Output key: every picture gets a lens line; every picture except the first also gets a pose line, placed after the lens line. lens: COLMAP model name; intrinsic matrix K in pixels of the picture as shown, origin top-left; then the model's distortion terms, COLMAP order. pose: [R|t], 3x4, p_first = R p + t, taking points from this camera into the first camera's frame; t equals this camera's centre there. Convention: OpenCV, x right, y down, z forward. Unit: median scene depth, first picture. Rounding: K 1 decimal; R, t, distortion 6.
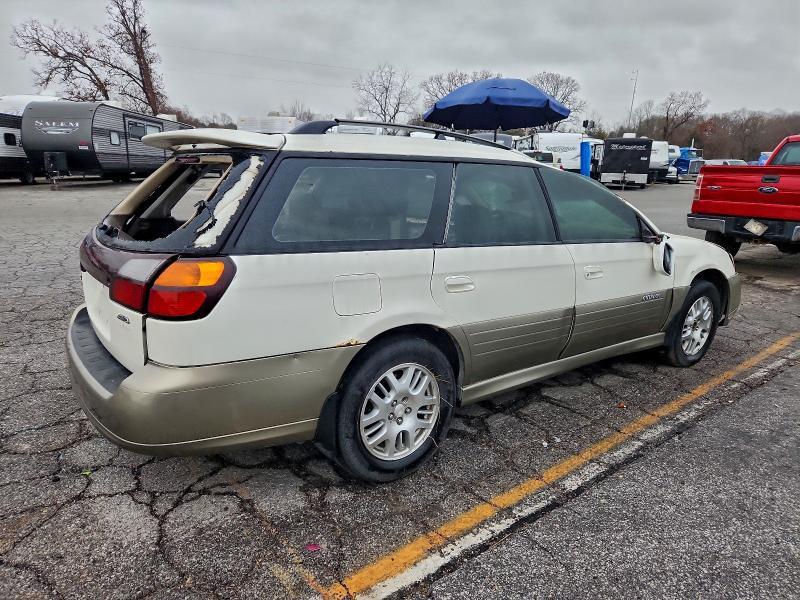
lens RADIAL K [[574.7, 0, 397.4], [0, 574.7, 300.5], [0, 0, 1]] dist [0.008079, -0.000029]
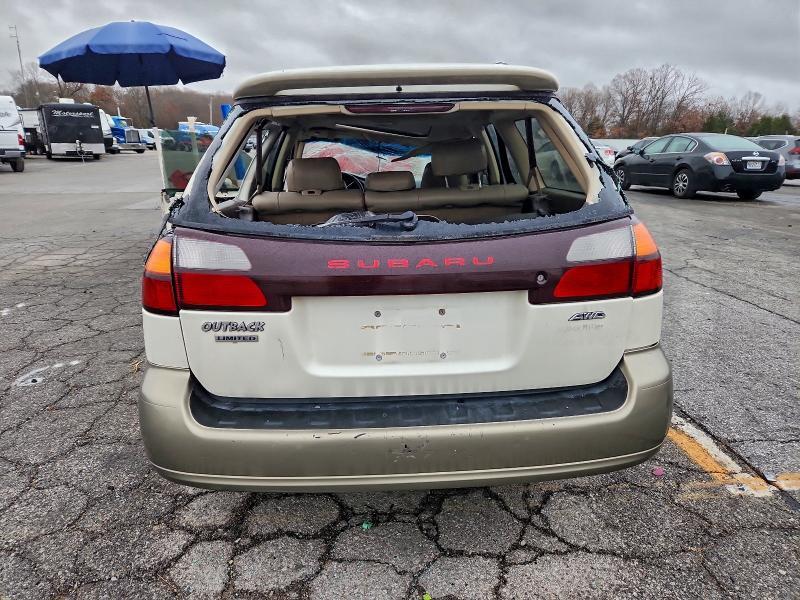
lens RADIAL K [[574.7, 0, 397.6], [0, 574.7, 299.8], [0, 0, 1]] dist [0.008079, -0.000029]
pose [[0.521018, -0.243138, 0.818183, -1.065838], [0.205795, 0.966075, 0.156037, -0.138535], [-0.828365, 0.087080, 0.553379, 0.682594]]
